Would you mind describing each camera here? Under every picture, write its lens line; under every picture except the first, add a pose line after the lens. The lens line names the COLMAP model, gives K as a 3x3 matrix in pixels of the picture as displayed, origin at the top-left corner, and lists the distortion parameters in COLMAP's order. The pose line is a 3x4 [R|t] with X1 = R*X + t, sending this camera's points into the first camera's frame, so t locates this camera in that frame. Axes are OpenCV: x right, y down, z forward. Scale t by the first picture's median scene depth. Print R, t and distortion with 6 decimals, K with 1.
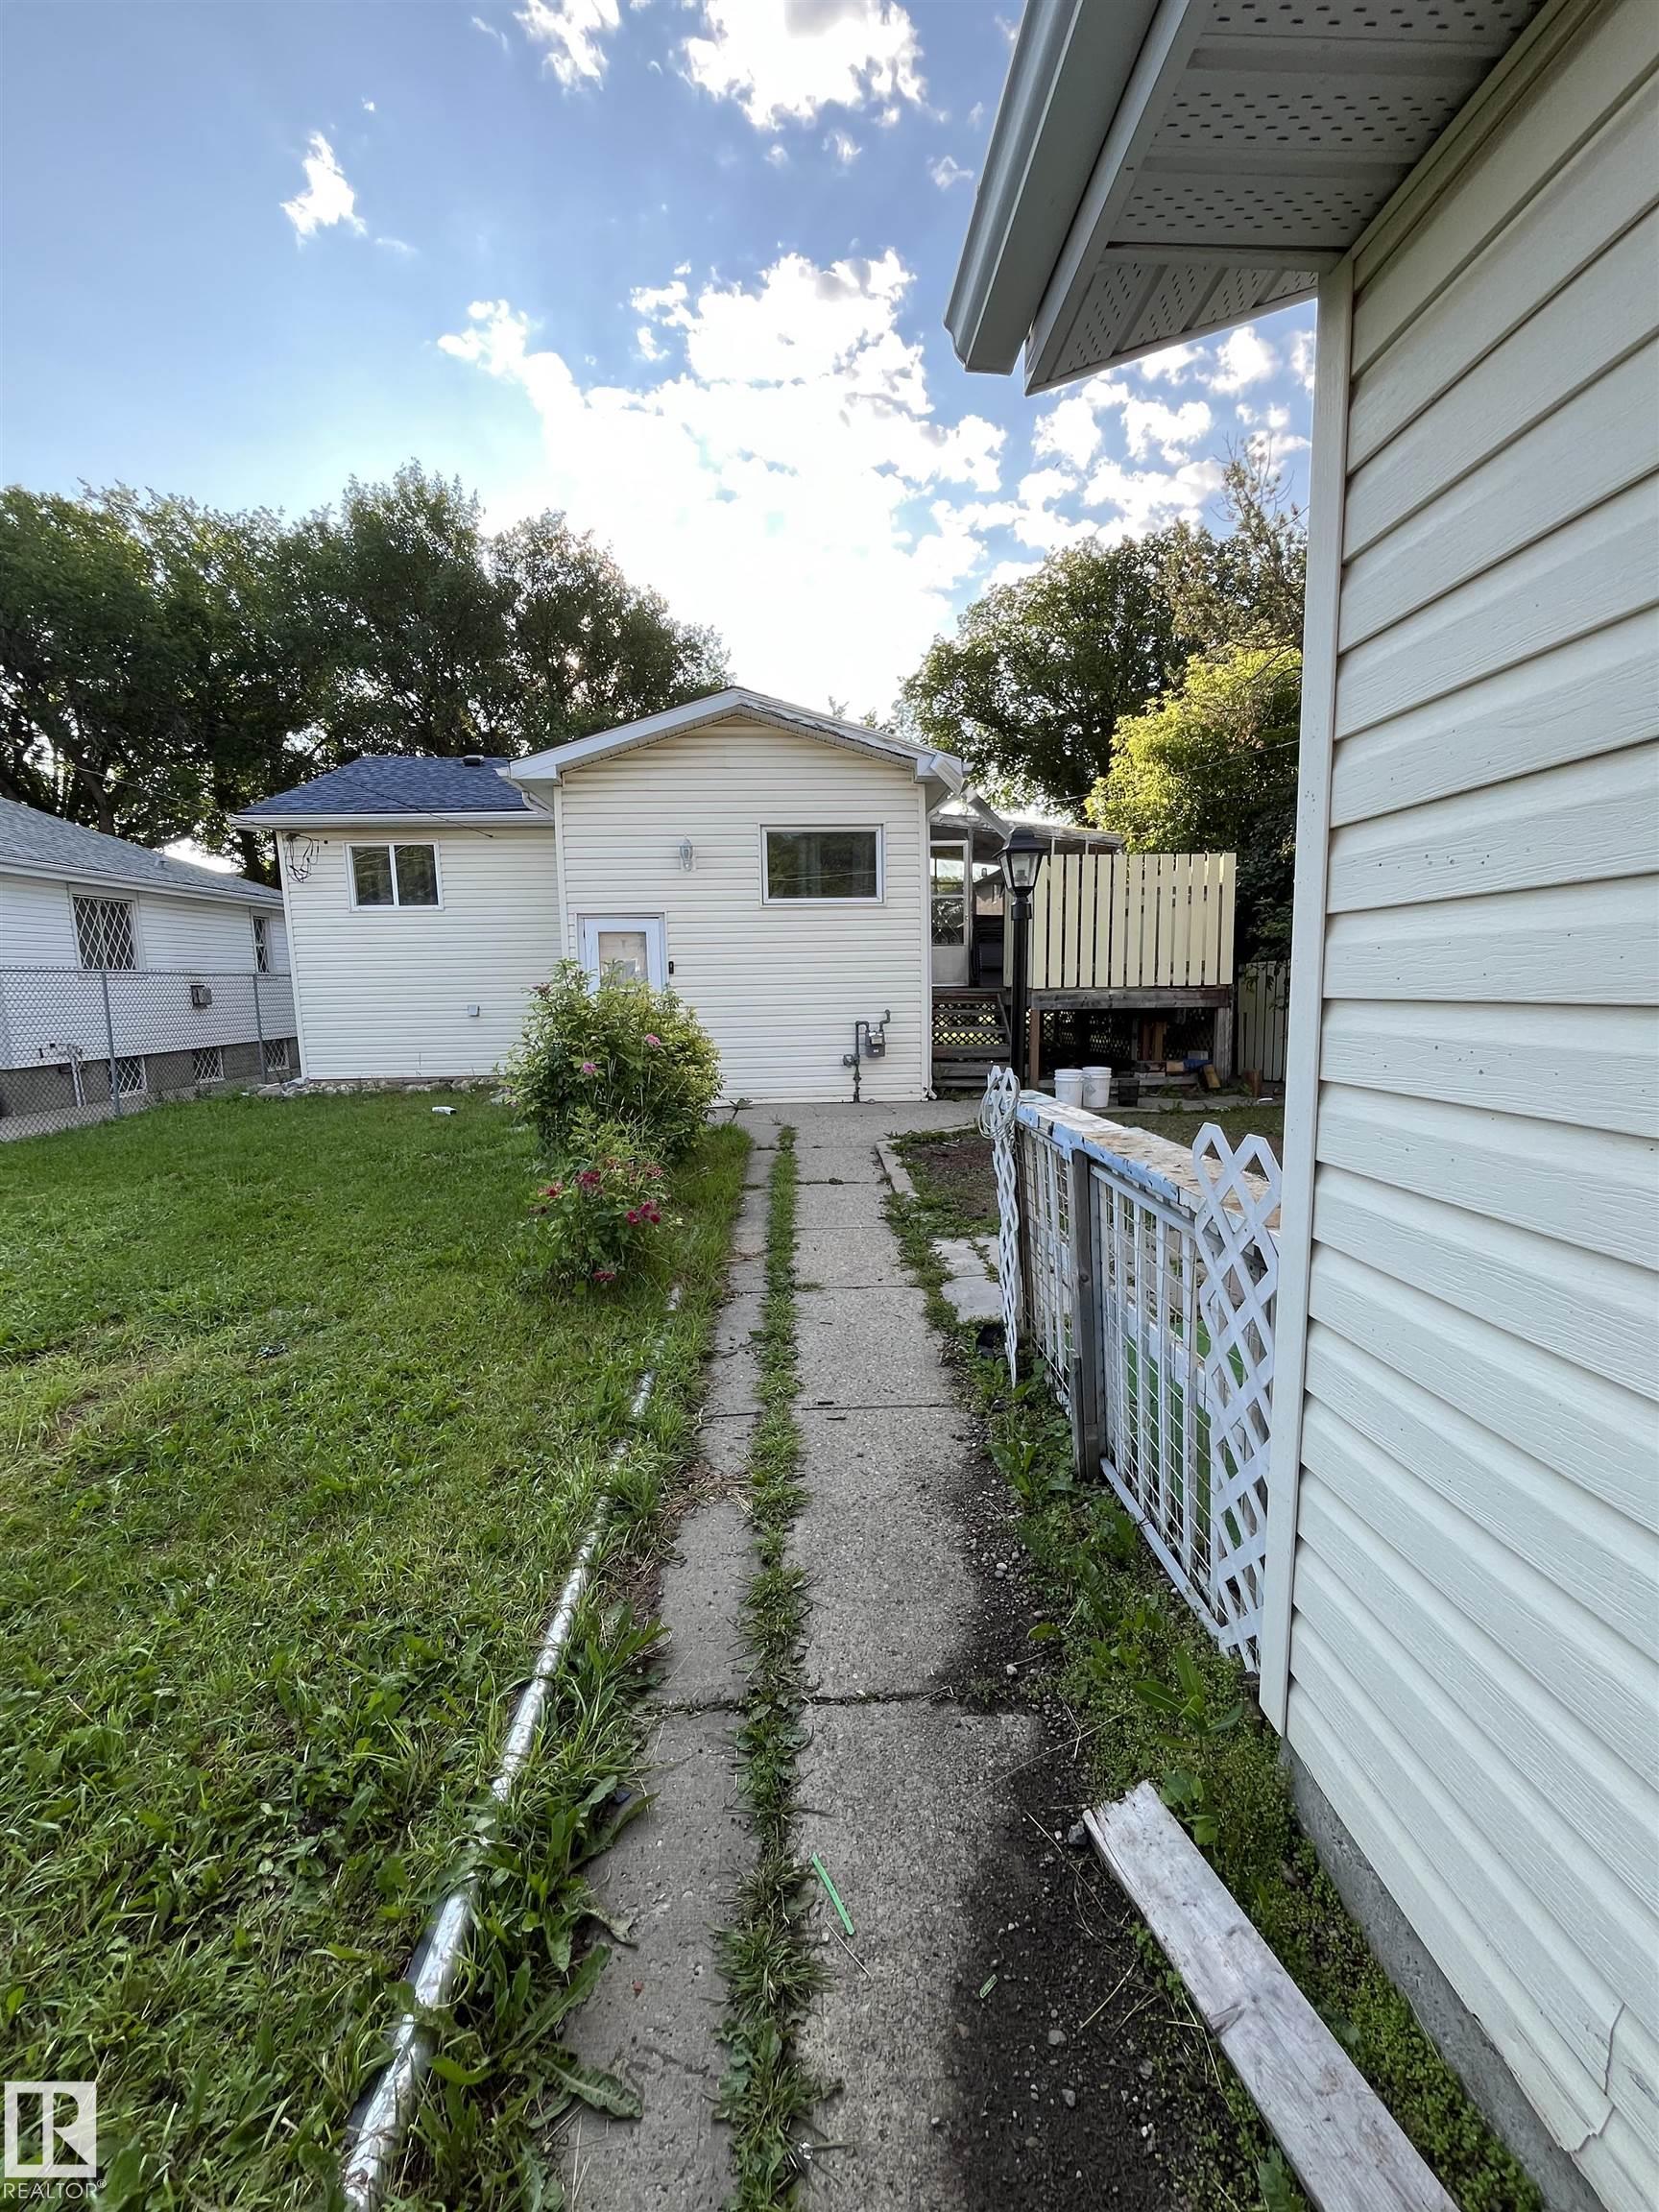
lens RADIAL K [[916.7, 0, 815.7], [0, 916.7, 1111.7], [0, 0, 1]] dist [0.017820, -0.001295]
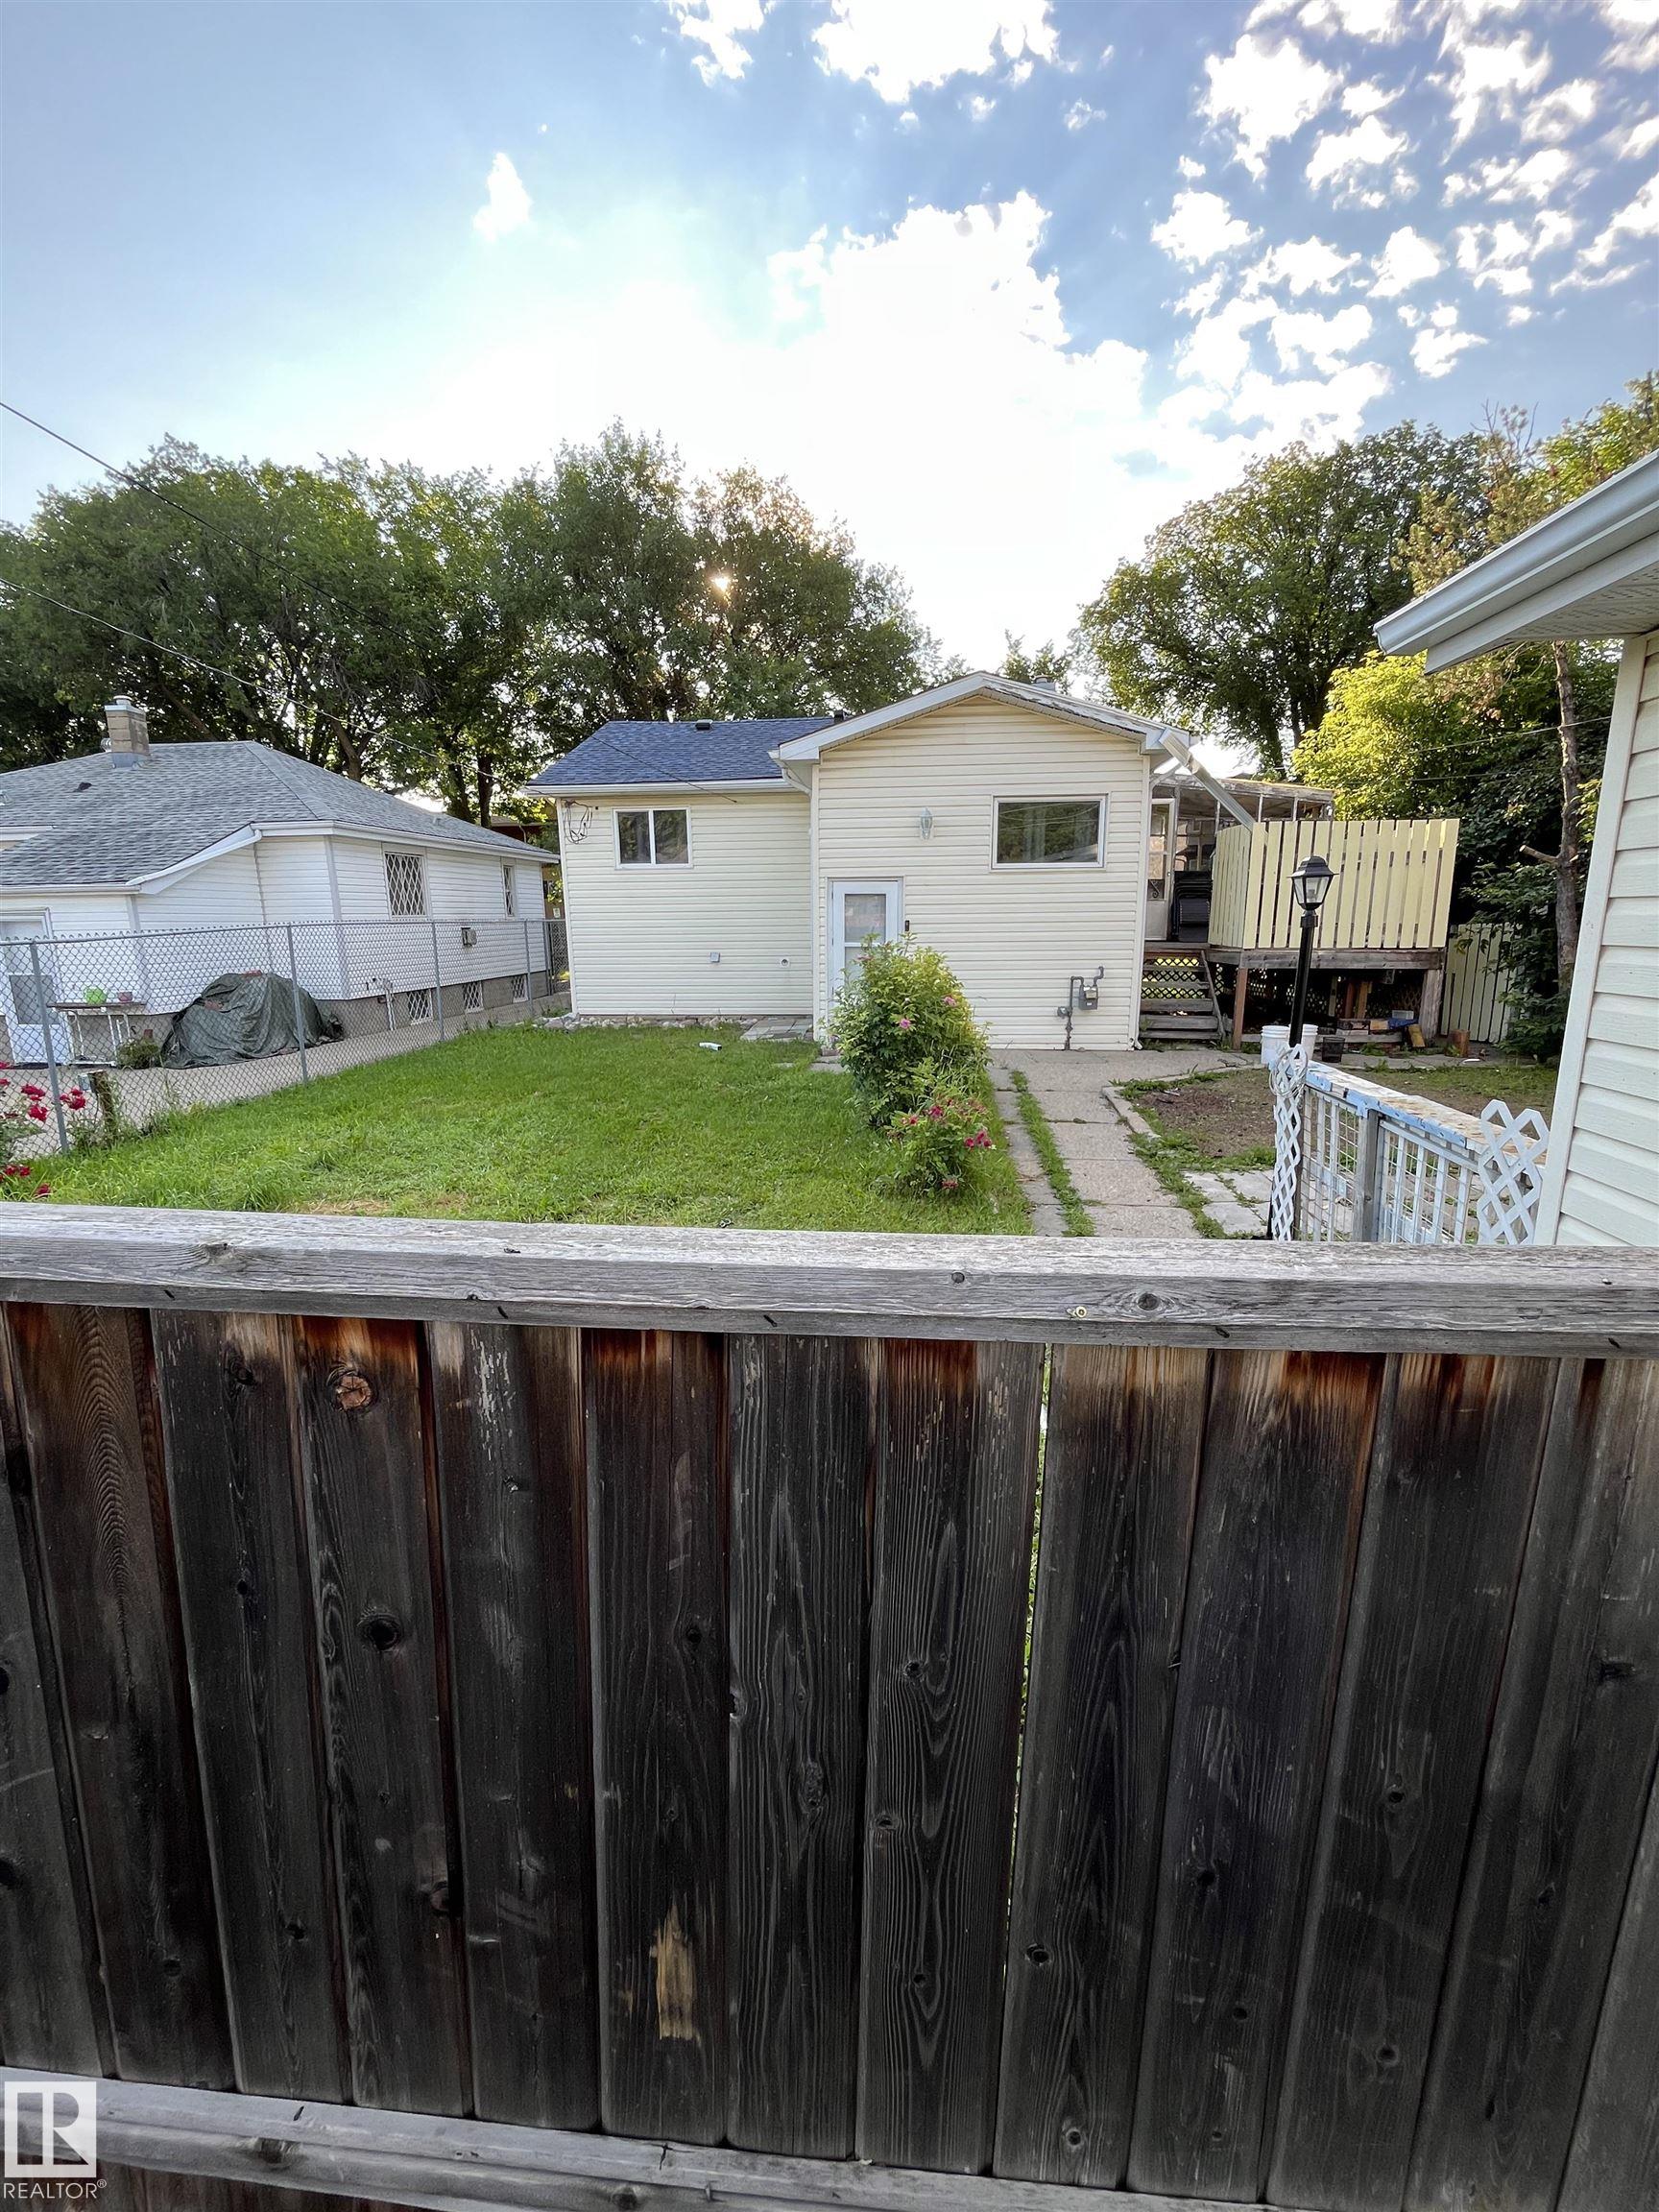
lens RADIAL K [[916.7, 0, 816.7], [0, 916.7, 1107.2], [0, 0, 1]] dist [0.017820, -0.001295]
pose [[0.989412, 0.039876, -0.139548, -0.081671], [-0.030303, 0.997082, 0.070065, -0.008022], [0.141935, -0.065094, 0.987733, -0.121484]]
